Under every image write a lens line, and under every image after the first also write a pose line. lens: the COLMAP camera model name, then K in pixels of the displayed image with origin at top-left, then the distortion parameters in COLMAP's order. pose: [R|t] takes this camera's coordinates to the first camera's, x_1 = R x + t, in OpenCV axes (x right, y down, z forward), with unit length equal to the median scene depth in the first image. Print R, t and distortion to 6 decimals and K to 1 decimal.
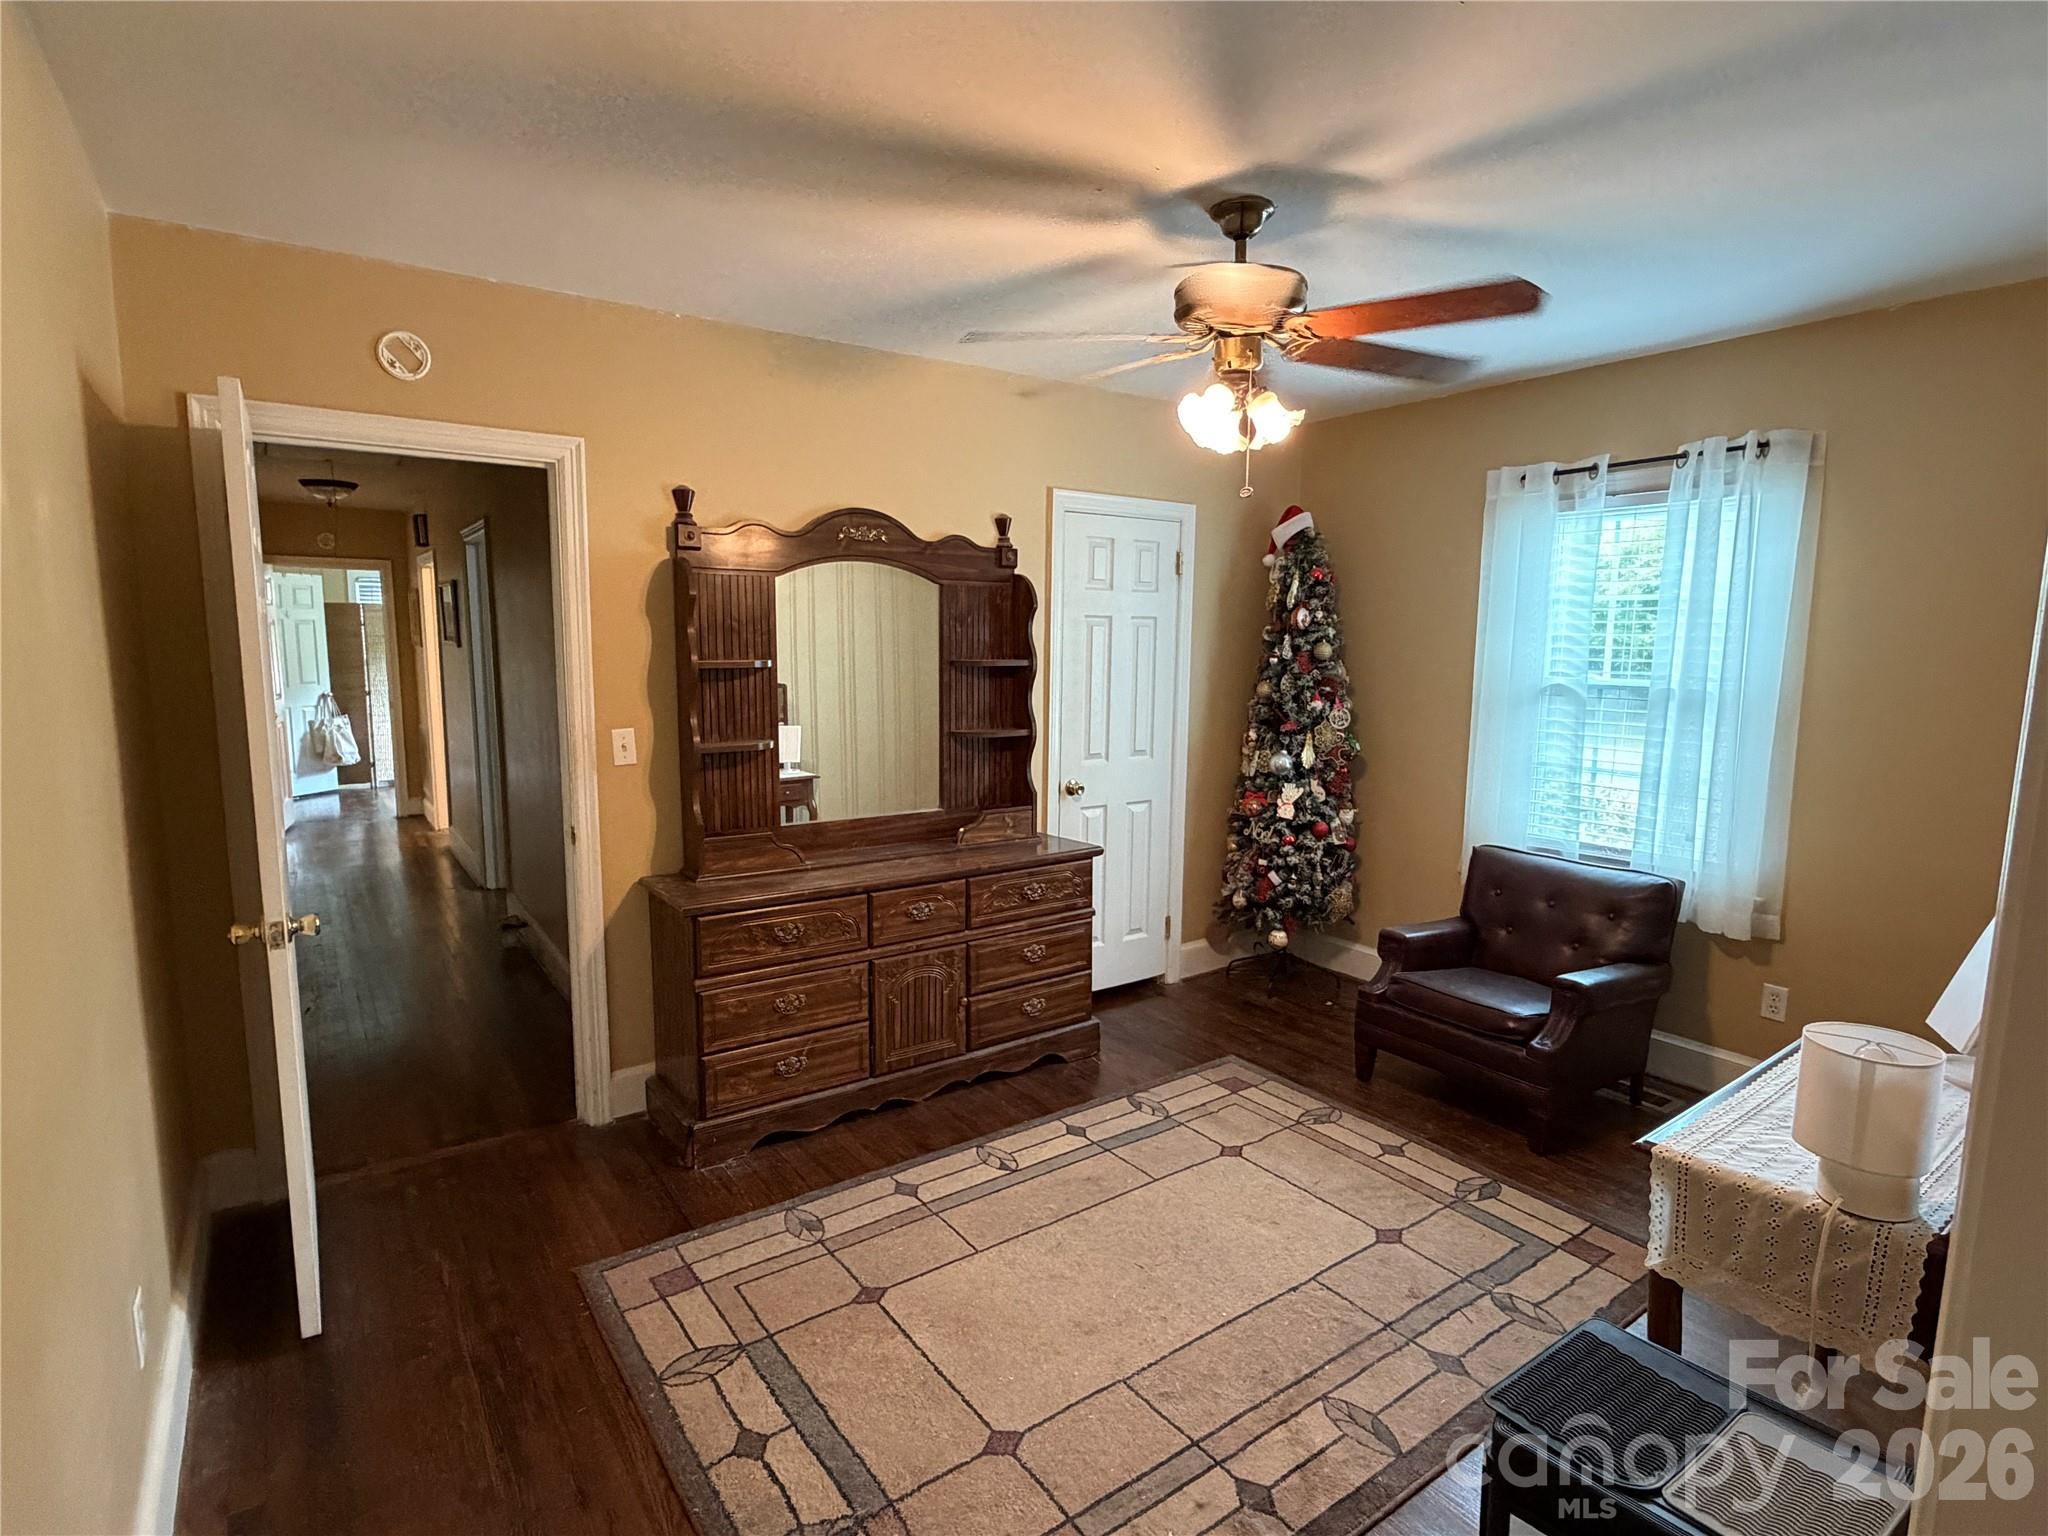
lens RADIAL K [[1061.3, 0, 1033.1], [0, 1061.3, 771.5], [0, 0, 1]] dist [-0.005492, 0.001055]
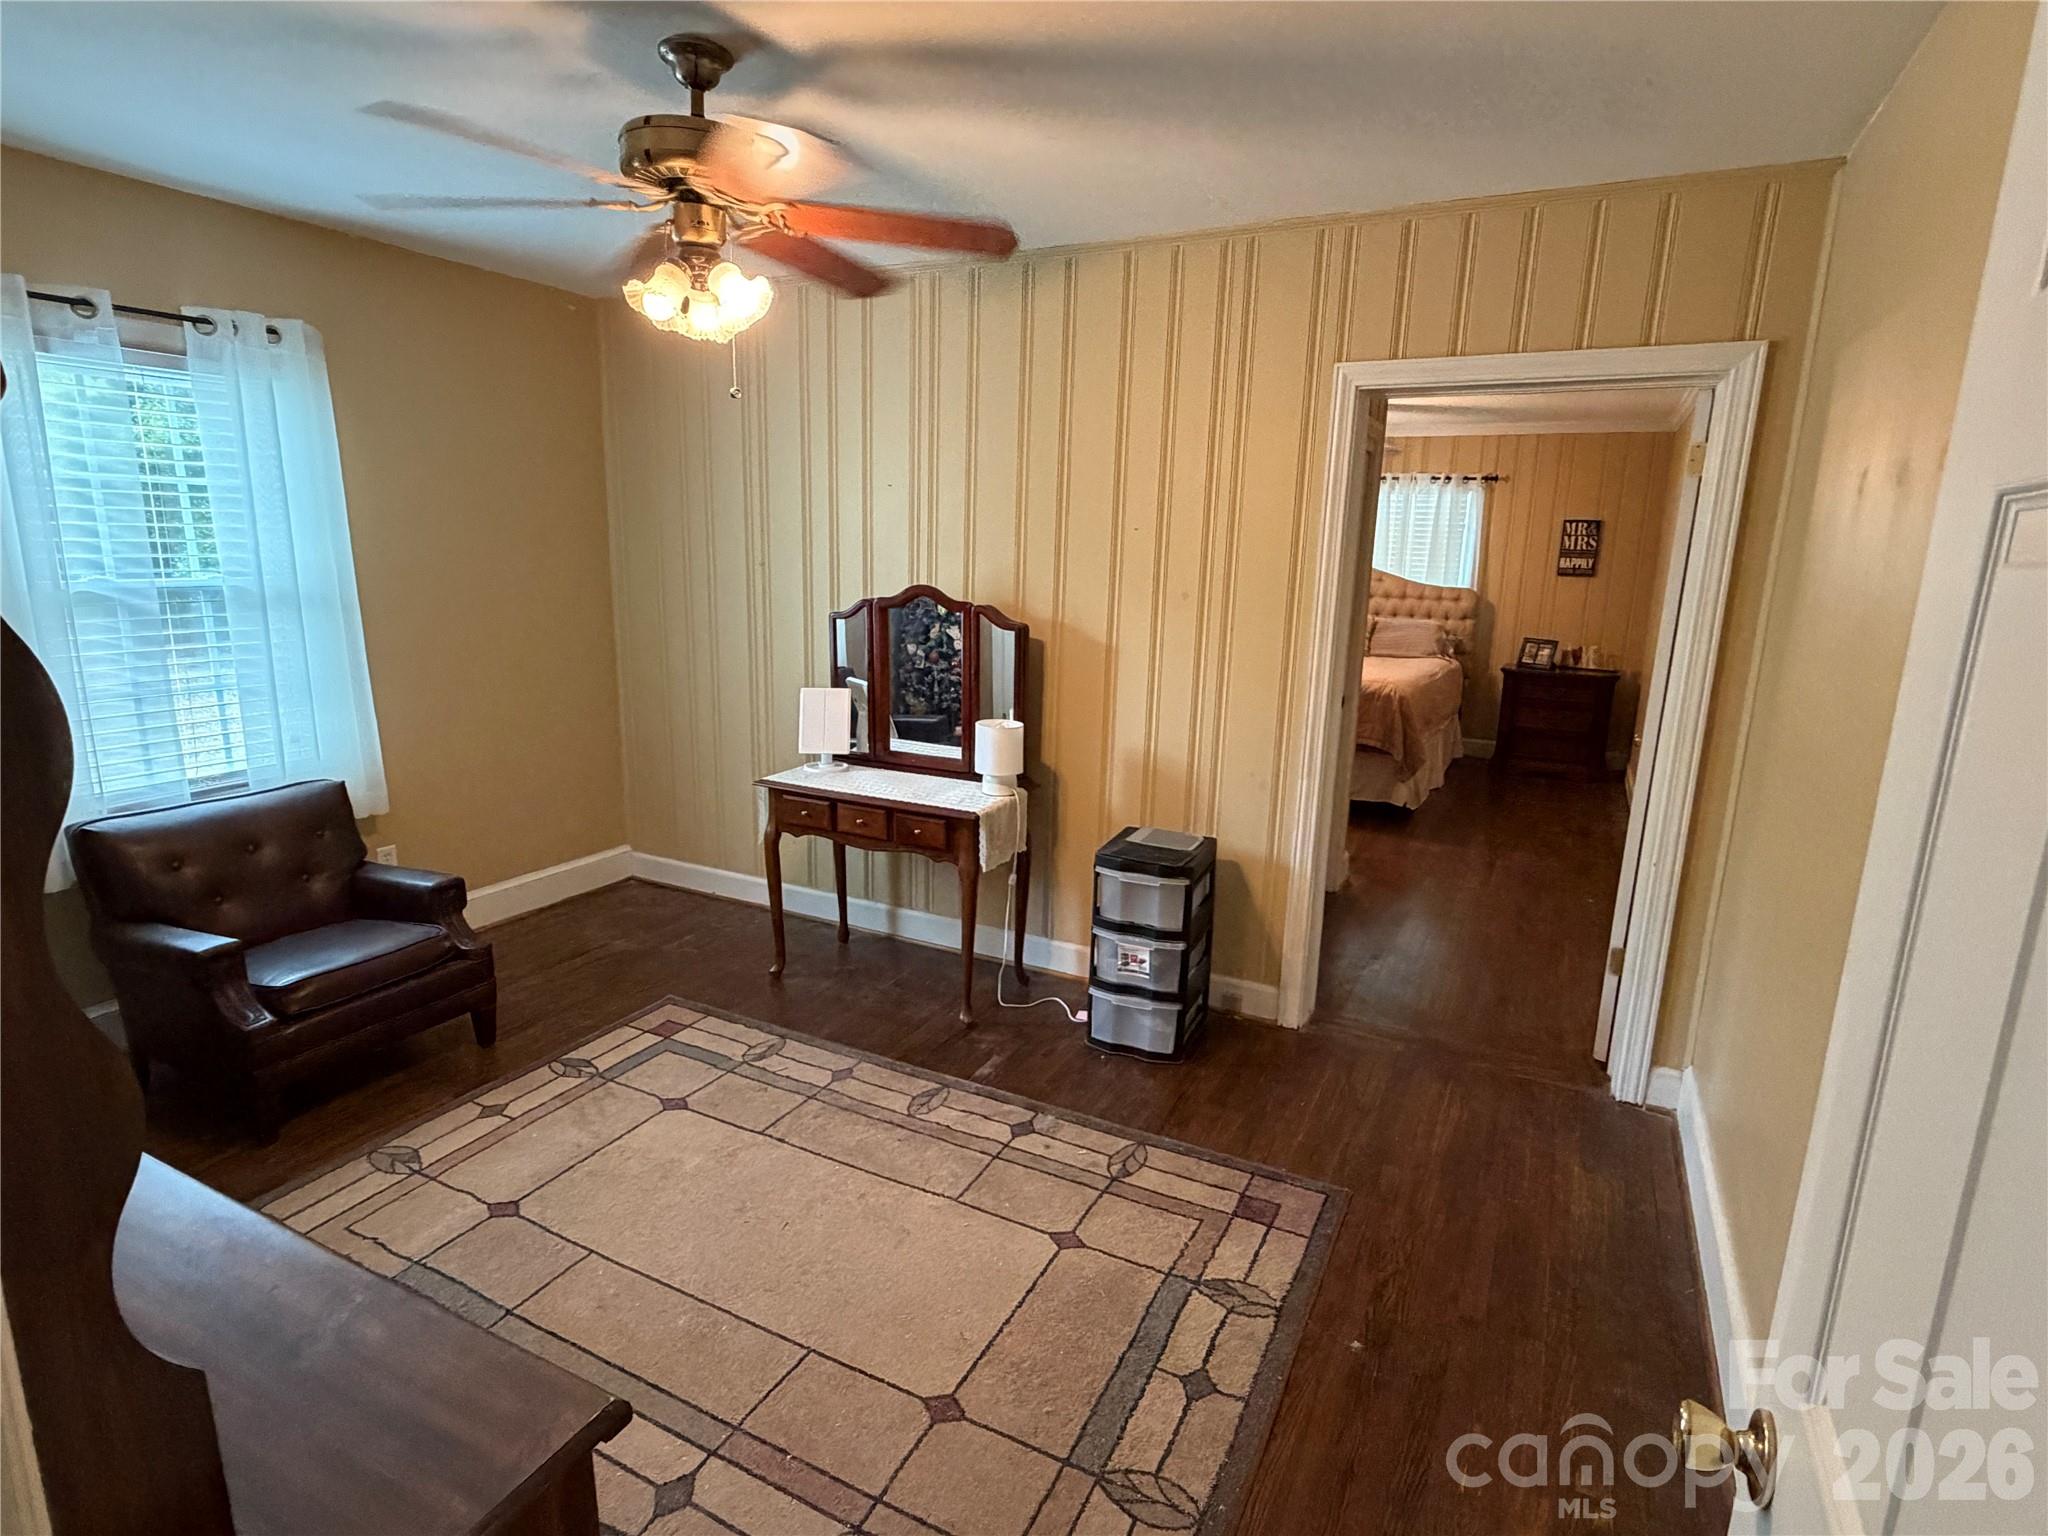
lens RADIAL K [[1061.3, 0, 1018.8], [0, 1061.3, 766.1], [0, 0, 1]] dist [-0.005492, 0.001055]
pose [[-0.461864, -0.205328, 0.862857, -0.521644], [0.085456, 0.958008, 0.273713, -0.120150], [-0.882824, 0.200155, -0.424923, 0.814987]]
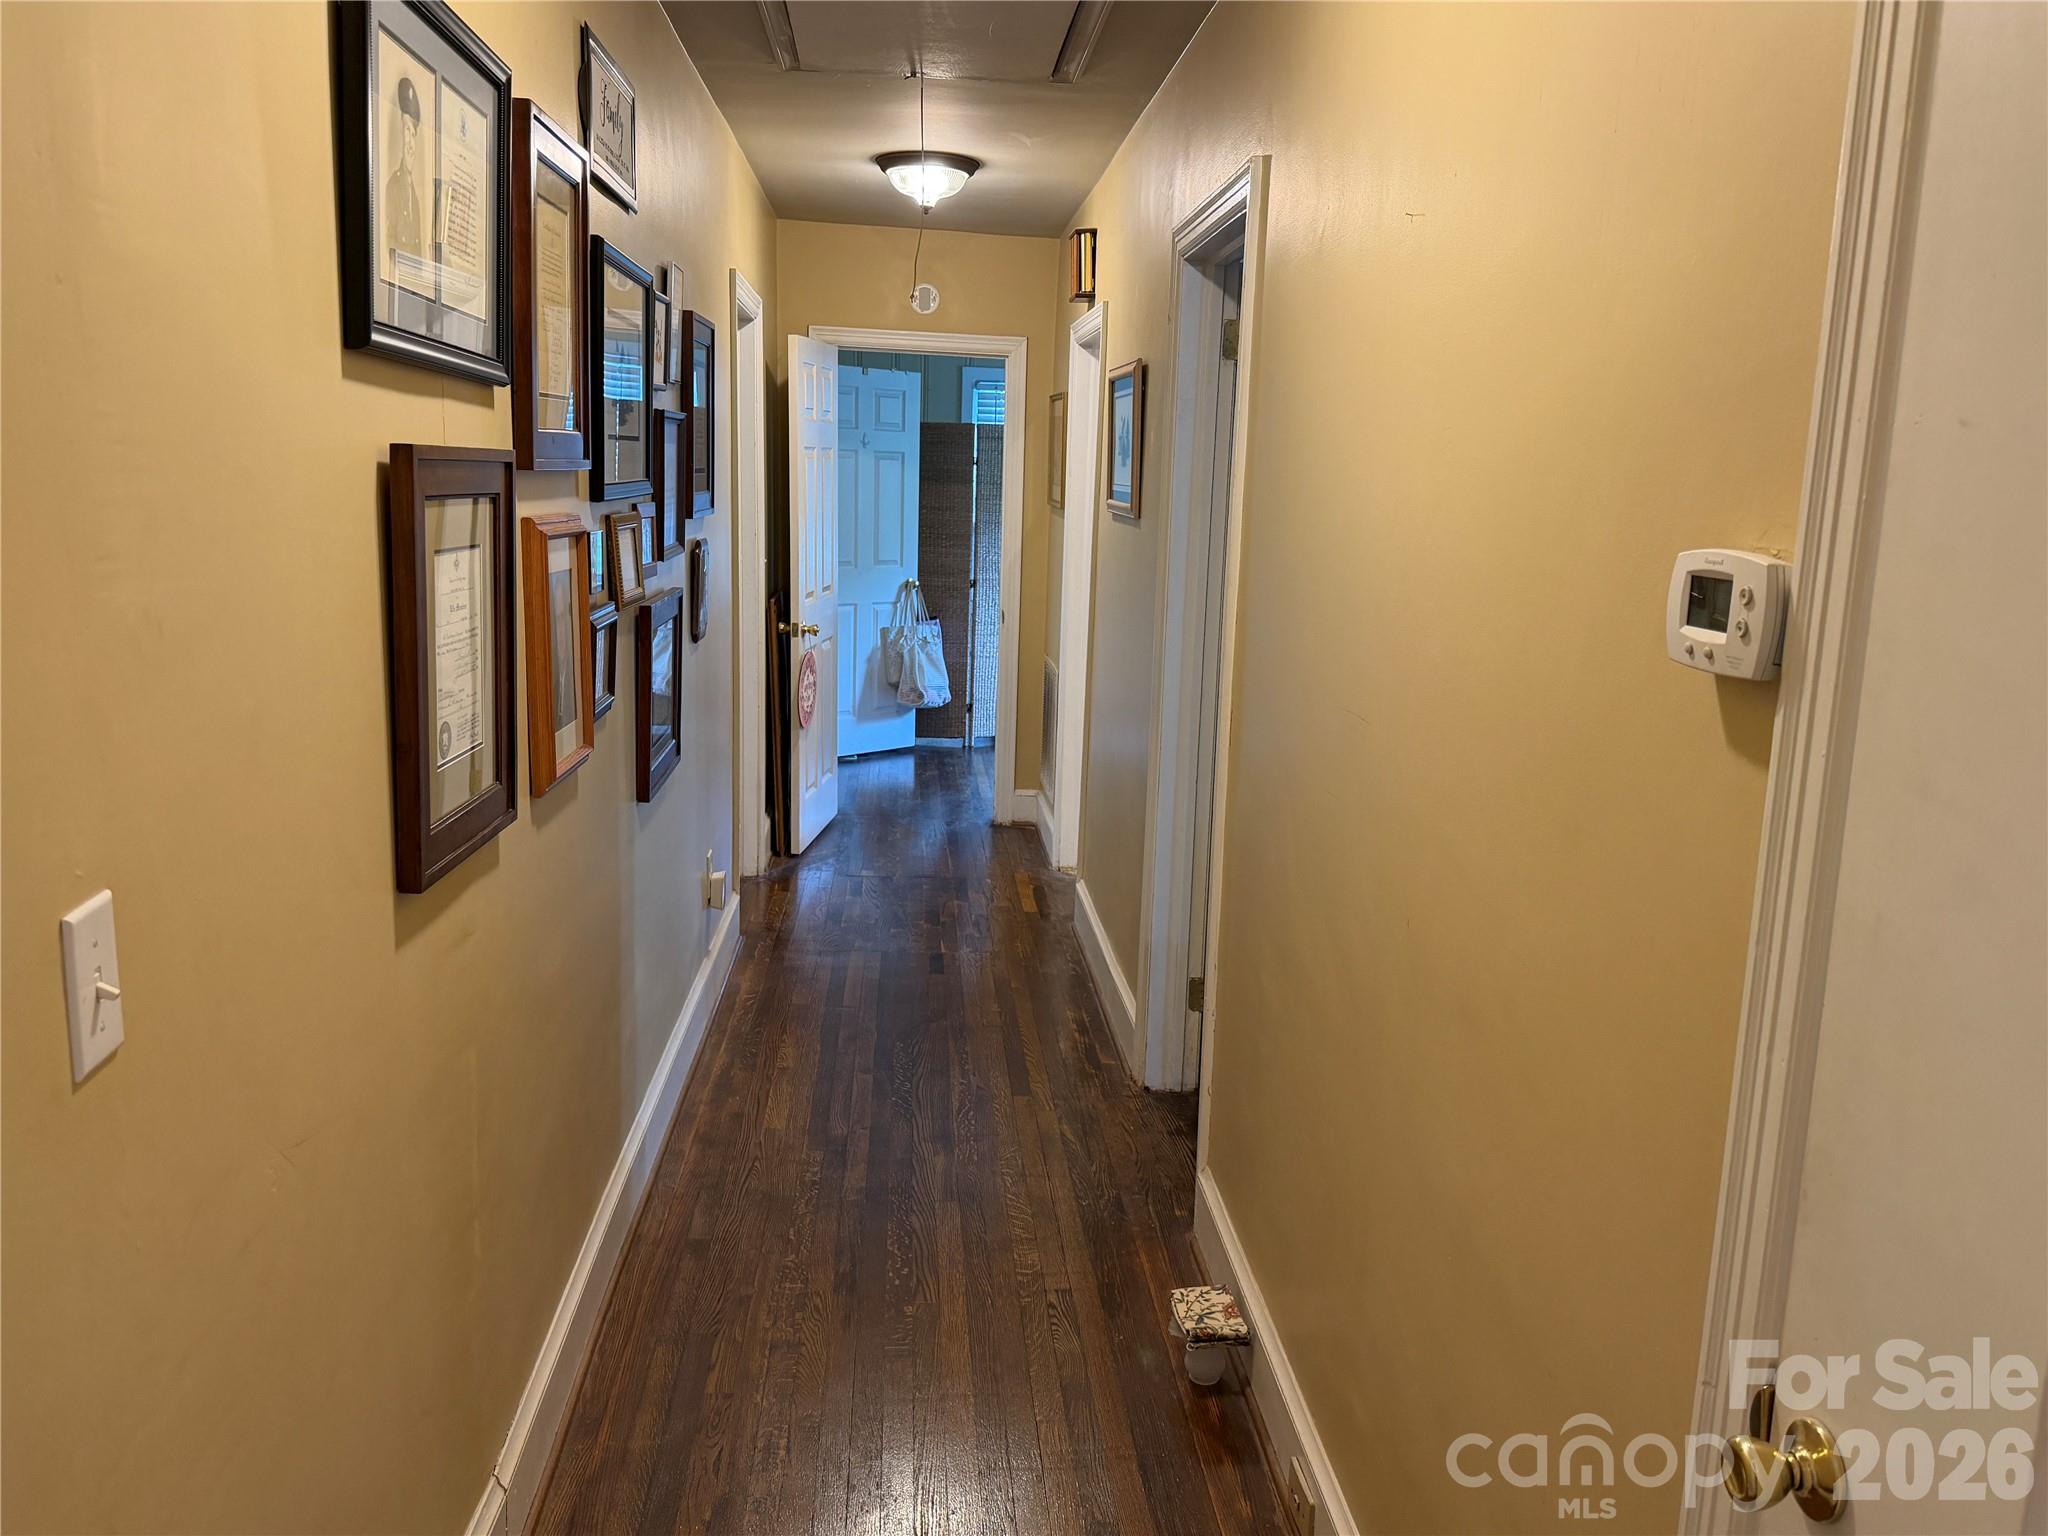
lens RADIAL K [[1612.2, 0, 1021.9], [0, 1612.2, 770.5], [0, 0, 1]] dist [0.011007, 0.000459]
pose [[0.855704, 0.116209, -0.504248, -0.200222], [-0.091925, 0.993096, 0.072874, -0.050905], [0.509235, -0.016006, 0.860479, 0.340328]]
